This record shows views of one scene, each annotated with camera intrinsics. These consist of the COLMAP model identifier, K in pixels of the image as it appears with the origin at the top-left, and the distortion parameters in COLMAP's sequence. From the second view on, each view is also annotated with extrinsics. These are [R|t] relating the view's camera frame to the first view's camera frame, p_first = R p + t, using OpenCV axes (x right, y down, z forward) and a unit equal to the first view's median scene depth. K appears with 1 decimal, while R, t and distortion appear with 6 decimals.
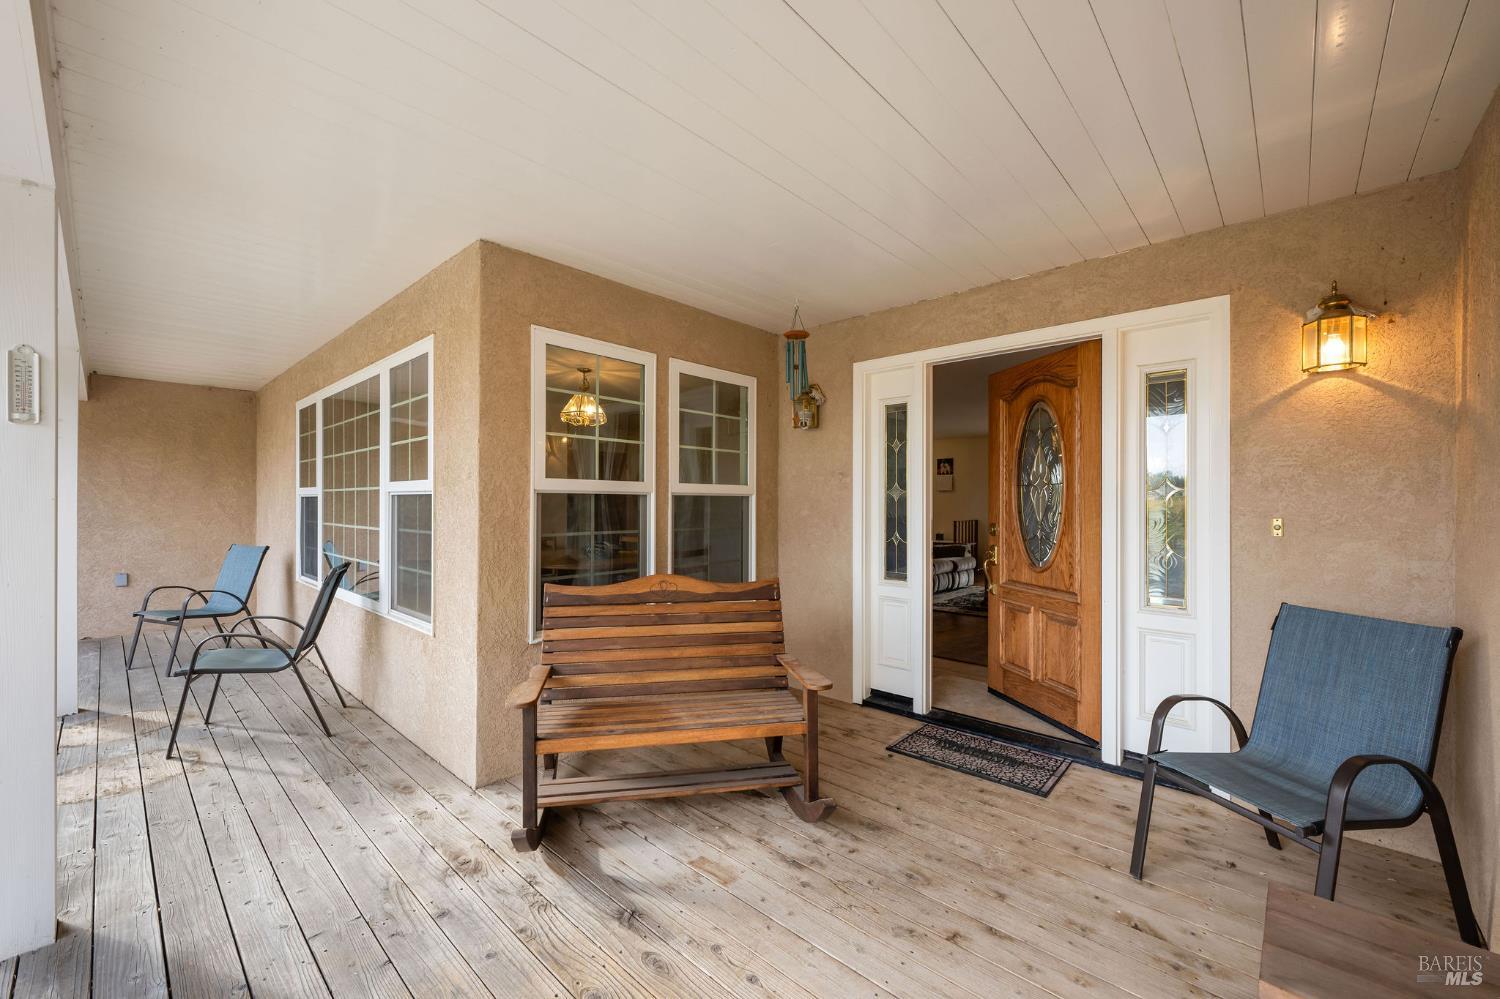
lens RADIAL K [[595.5, 0, 744.3], [0, 595.5, 500.0], [0, 0, 1]] dist [-0.000446, -0.000034]
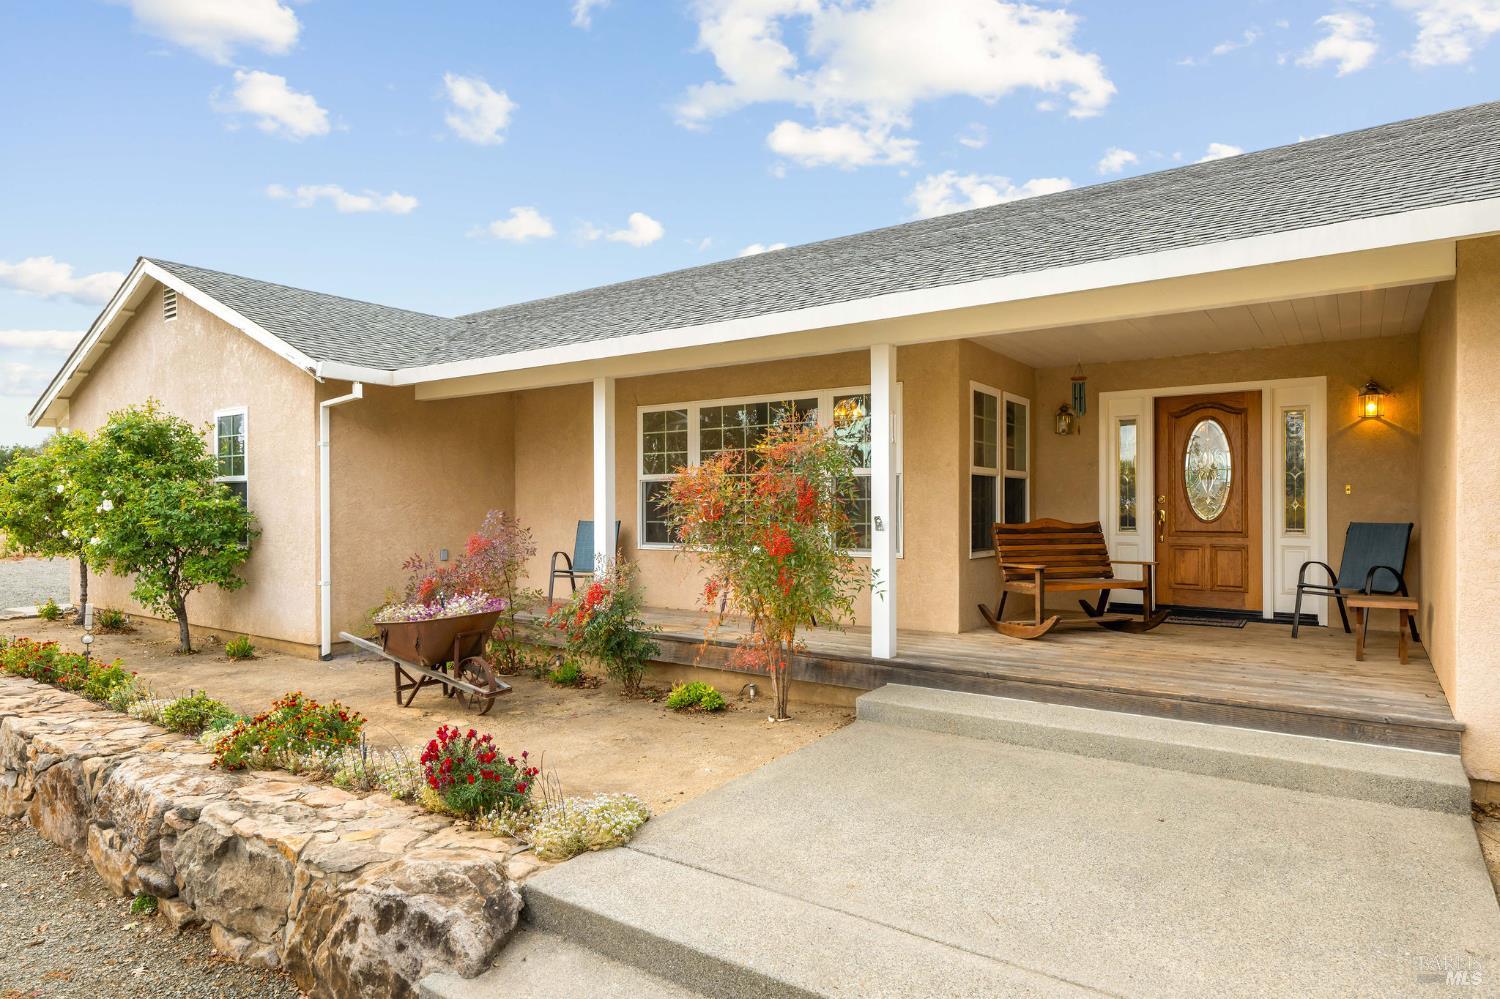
lens RADIAL K [[847.4, 0, 750.0], [0, 847.4, 499.5], [0, 0, 1]] dist [-0.000683, 0.000276]
pose [[0.993243, -0.006116, 0.115892, -1.403852], [0.006061, 0.999981, 0.000830, 0.059867], [-0.115895, -0.000122, 0.993261, -1.563572]]
